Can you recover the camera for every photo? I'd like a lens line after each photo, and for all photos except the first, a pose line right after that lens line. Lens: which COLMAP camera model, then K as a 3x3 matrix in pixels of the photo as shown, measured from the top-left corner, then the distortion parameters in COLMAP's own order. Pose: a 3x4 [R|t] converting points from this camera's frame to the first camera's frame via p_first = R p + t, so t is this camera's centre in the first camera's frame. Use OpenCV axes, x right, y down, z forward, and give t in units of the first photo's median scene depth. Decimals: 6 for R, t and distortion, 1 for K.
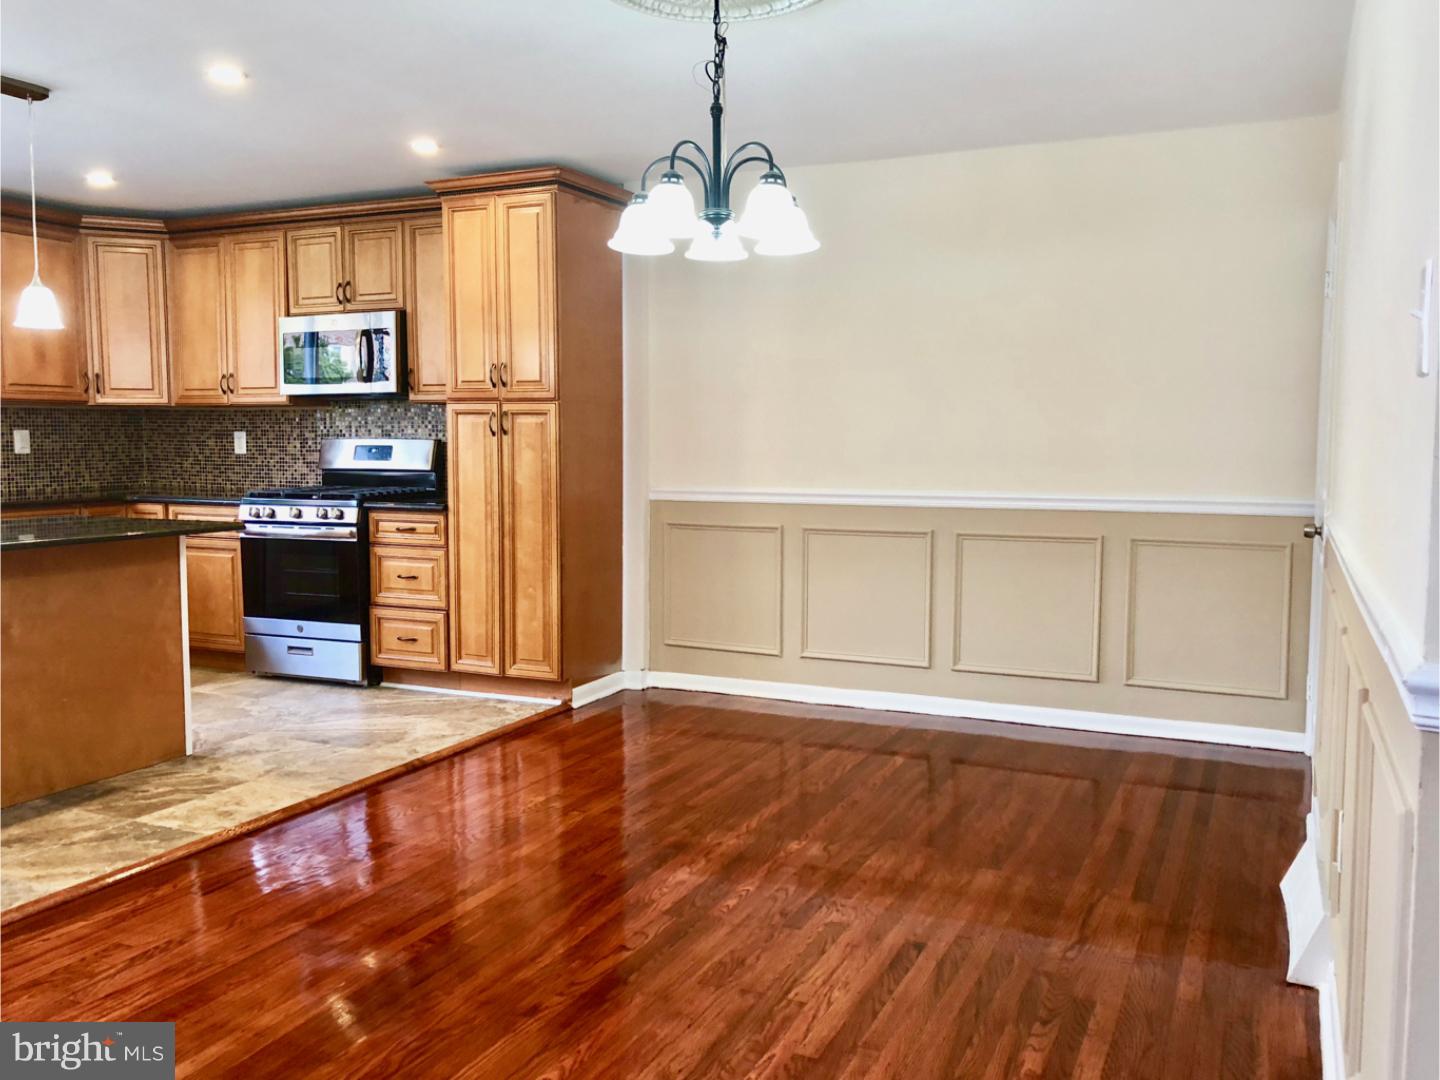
lens RADIAL K [[1213.5, 0, 720.0], [0, 1213.5, 540.0], [0, 0, 1]] dist [0.001333, 0.005877]
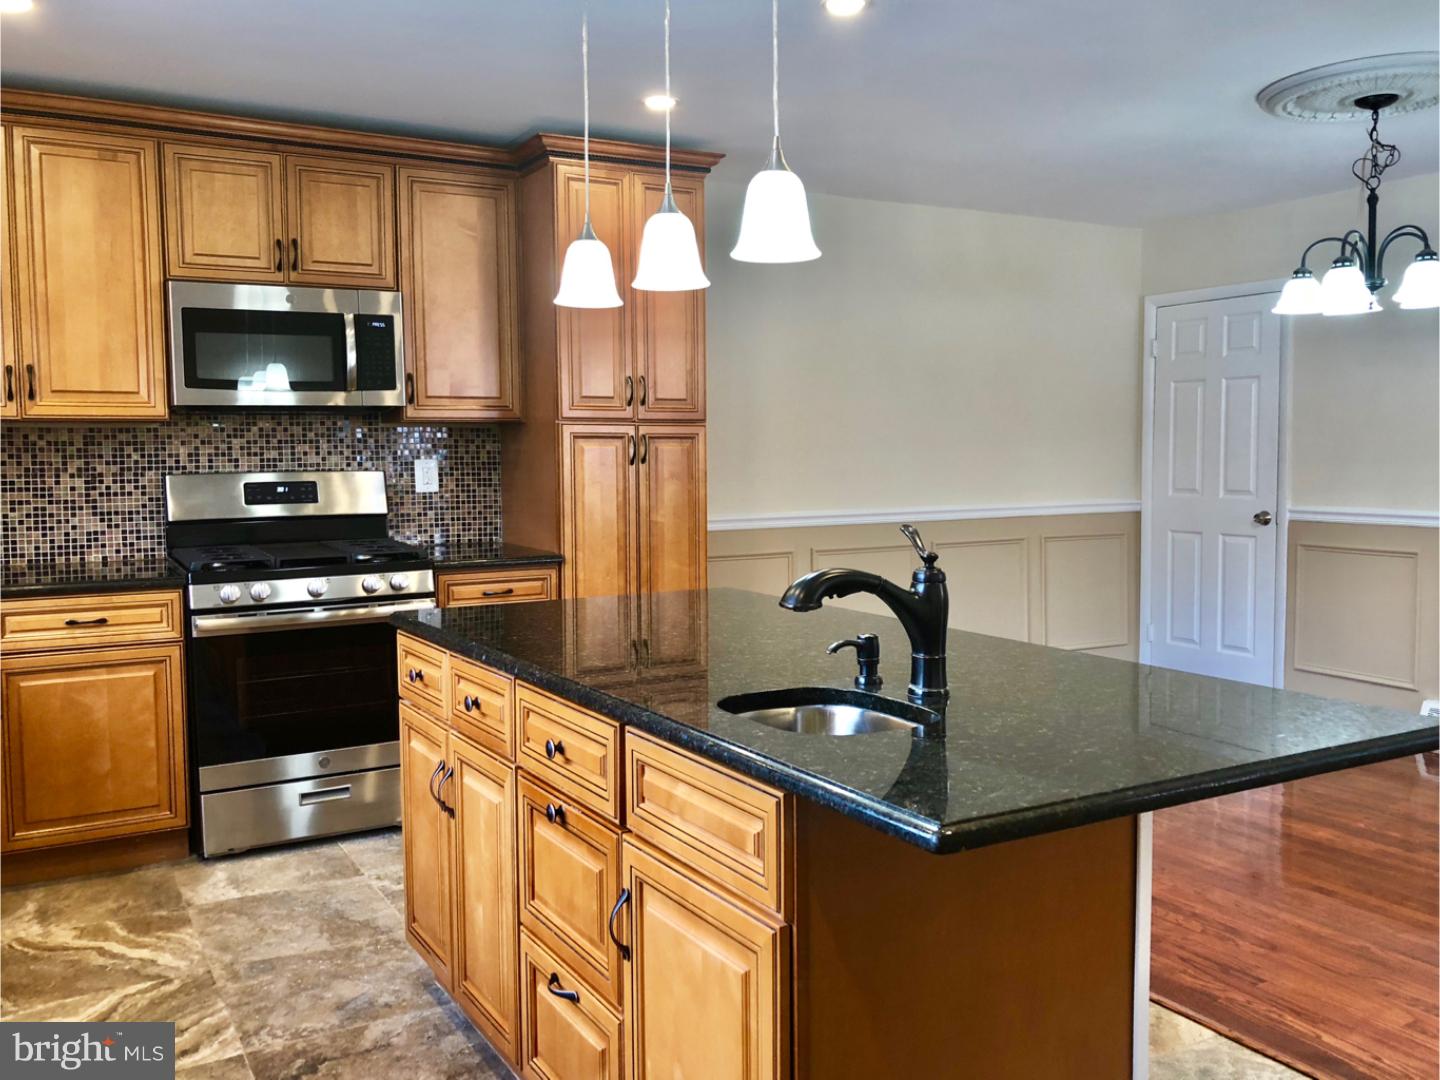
lens RADIAL K [[1295.5, 0, 723.9], [0, 1295.5, 516.4], [0, 0, 1]] dist [0.033004, 0.003248]
pose [[0.578481, -0.053336, 0.813950, -0.767566], [0.077141, 0.996965, 0.010503, -0.049589], [-0.812040, 0.056713, 0.580840, 0.398062]]
